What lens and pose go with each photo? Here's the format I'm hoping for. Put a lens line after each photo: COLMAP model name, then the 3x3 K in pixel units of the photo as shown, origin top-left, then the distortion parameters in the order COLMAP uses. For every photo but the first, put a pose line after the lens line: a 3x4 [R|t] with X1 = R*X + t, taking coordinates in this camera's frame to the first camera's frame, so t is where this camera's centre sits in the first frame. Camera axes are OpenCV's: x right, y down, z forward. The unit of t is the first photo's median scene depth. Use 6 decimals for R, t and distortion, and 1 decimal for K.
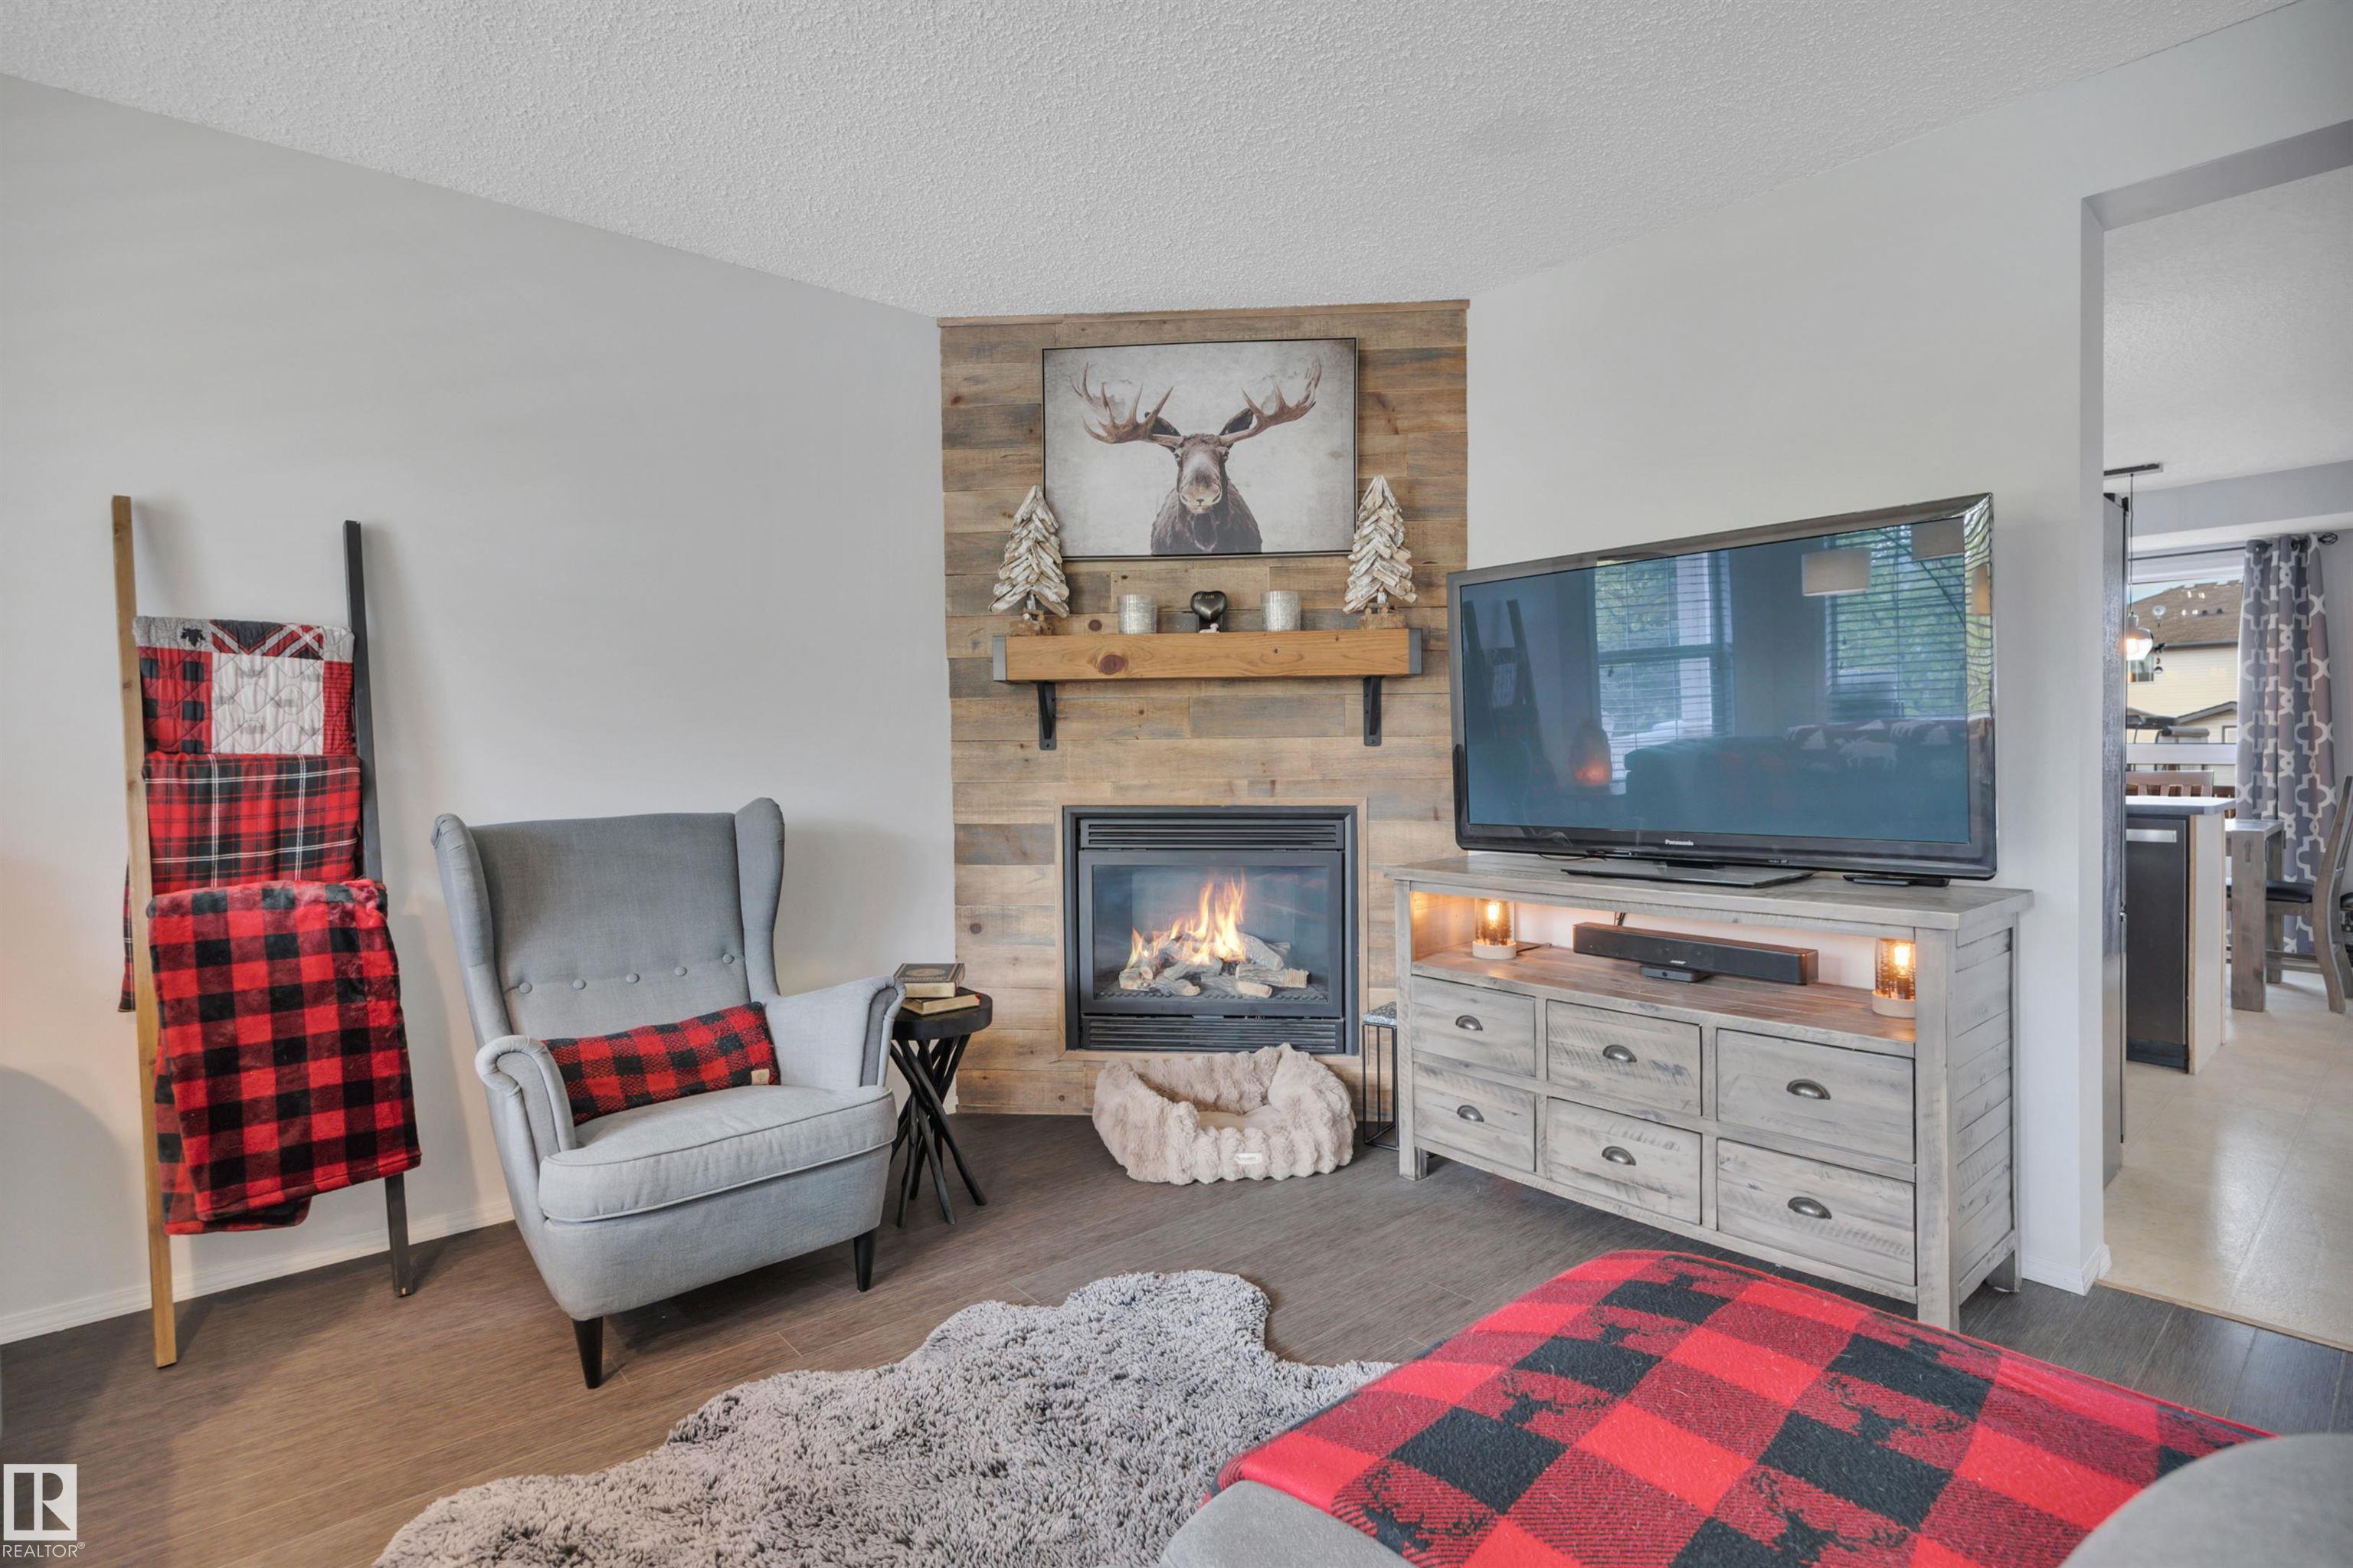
lens RADIAL K [[1130.4, 0, 1175.1], [0, 1130.4, 787.9], [0, 0, 1]] dist [-0.028248, 0.000708]
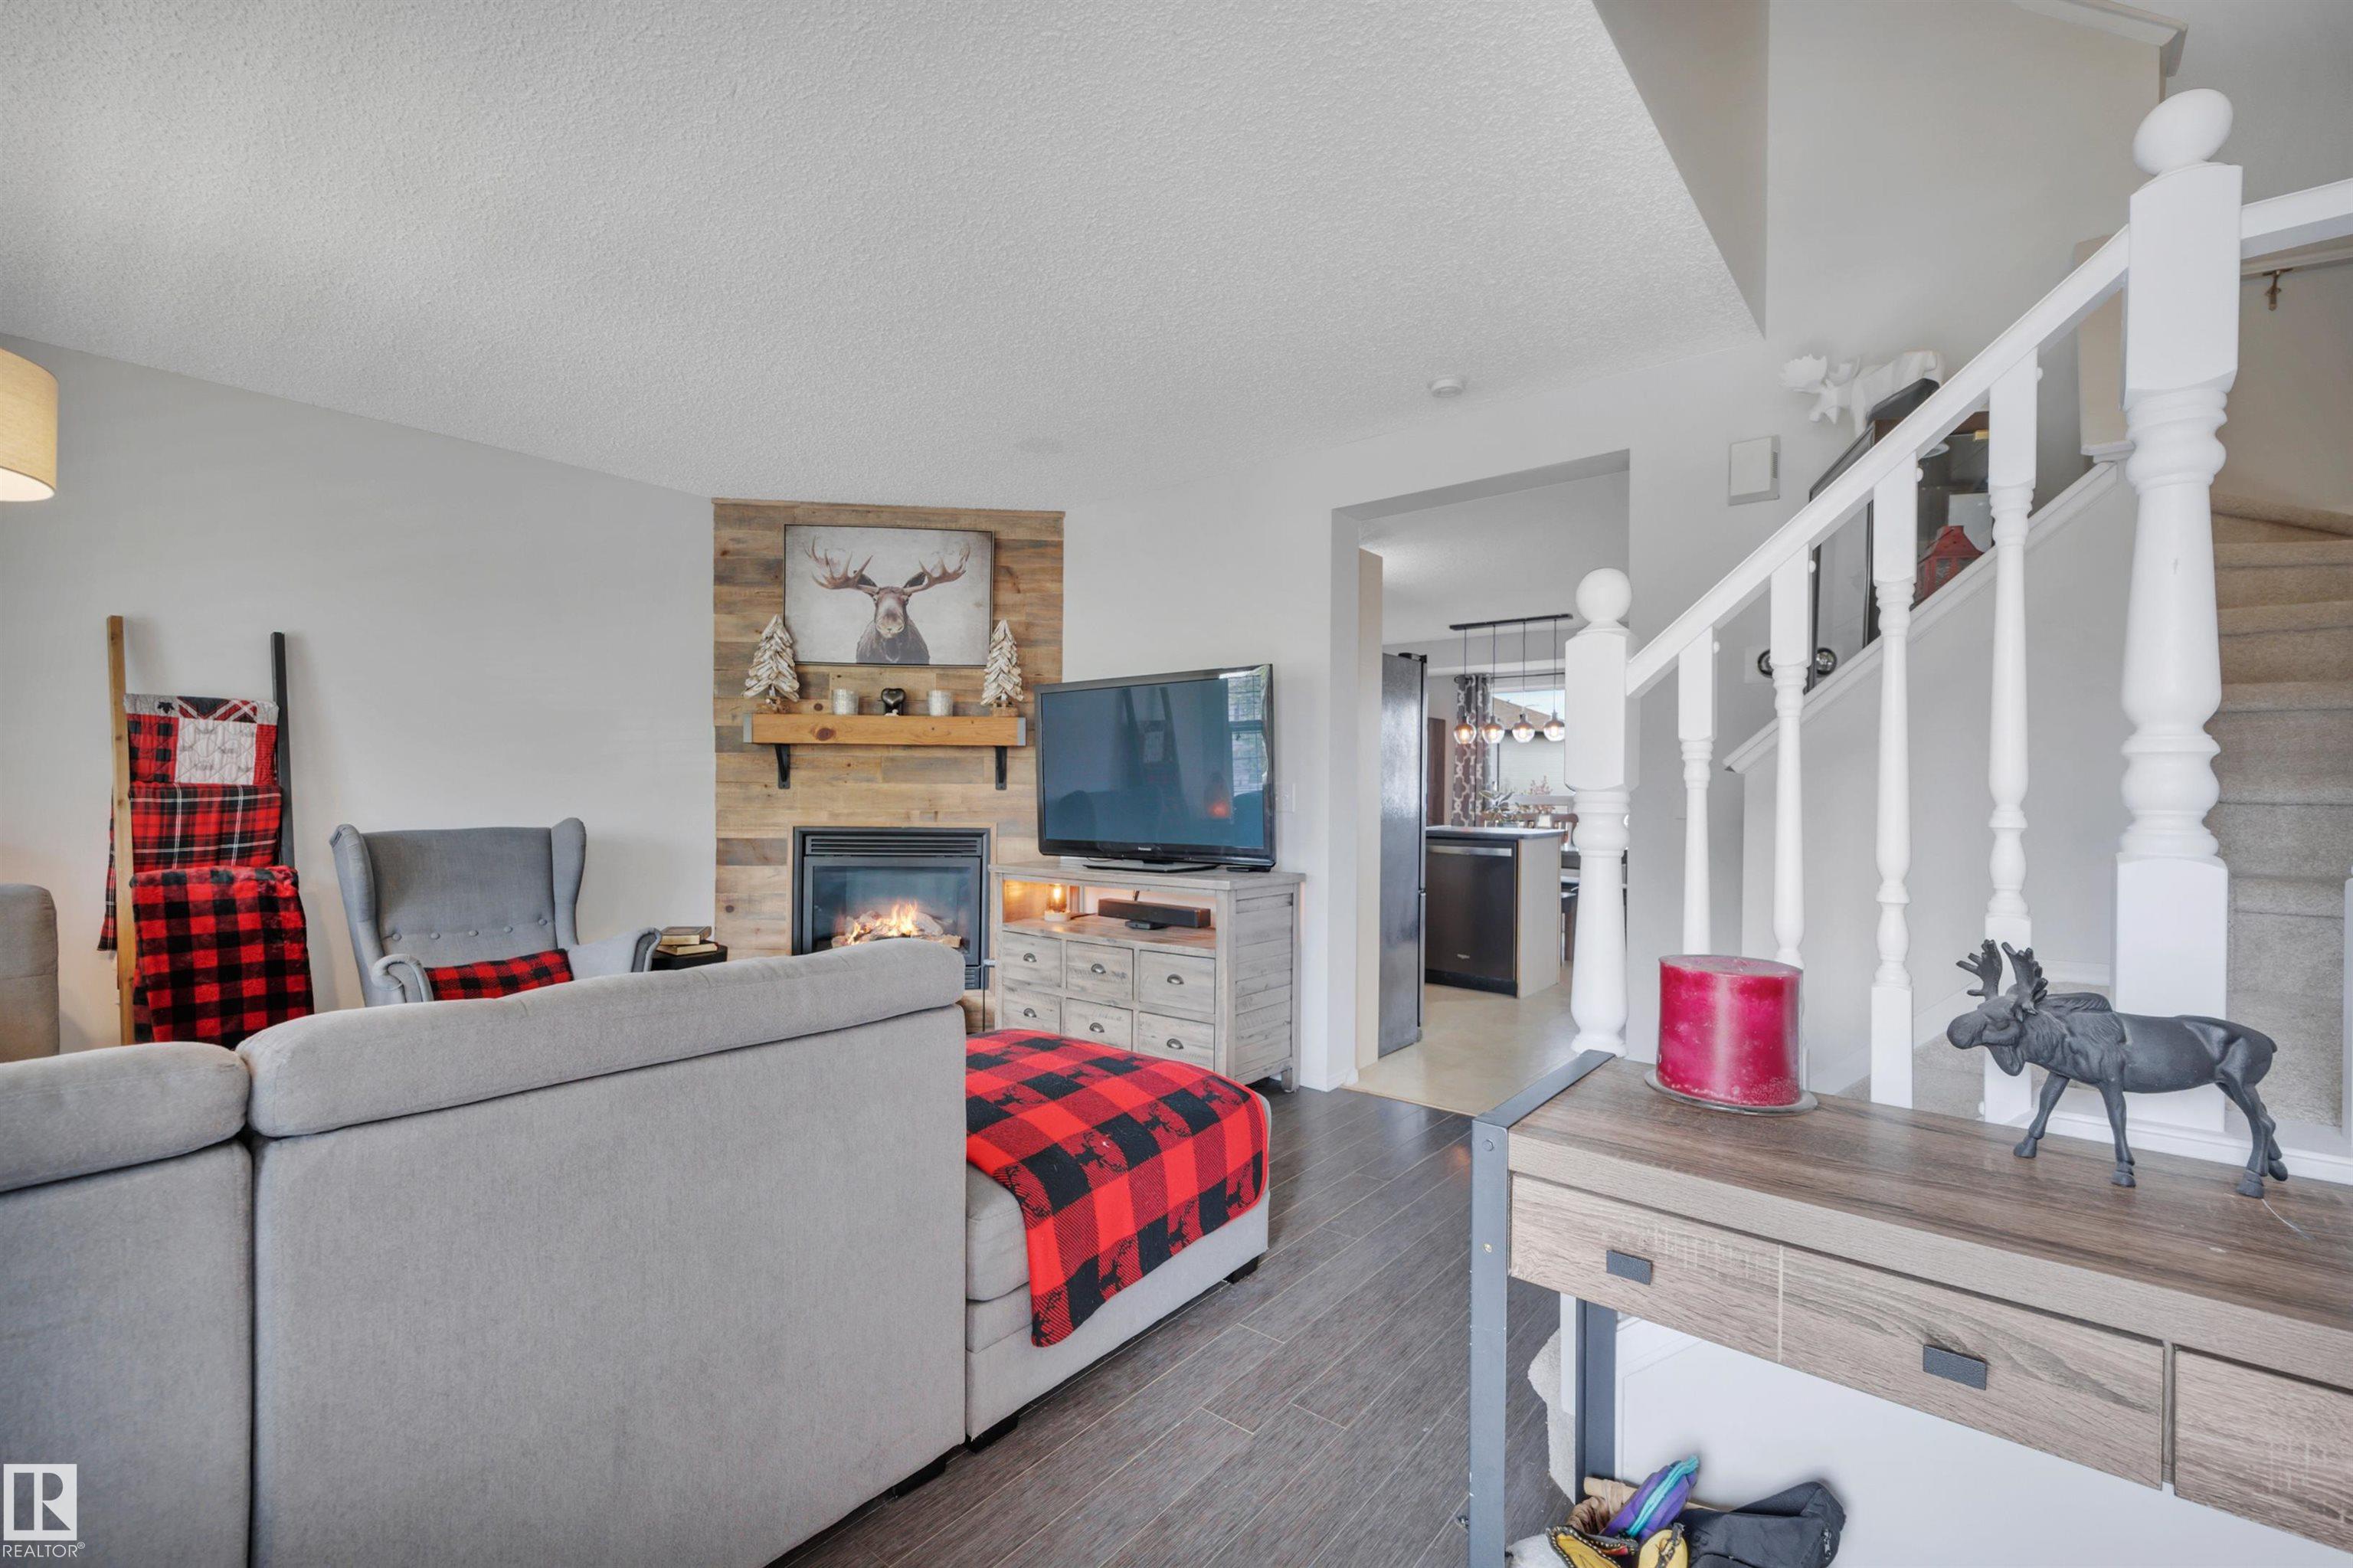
lens RADIAL K [[998.3, 0, 1178.9], [0, 998.3, 789.7], [0, 0, 1]] dist [-0.002246, -0.000650]
pose [[0.983869, 0.016878, 0.178095, 0.212845], [-0.011000, 0.999363, -0.033938, 0.008295], [-0.178555, 0.031431, 0.983428, -0.502964]]
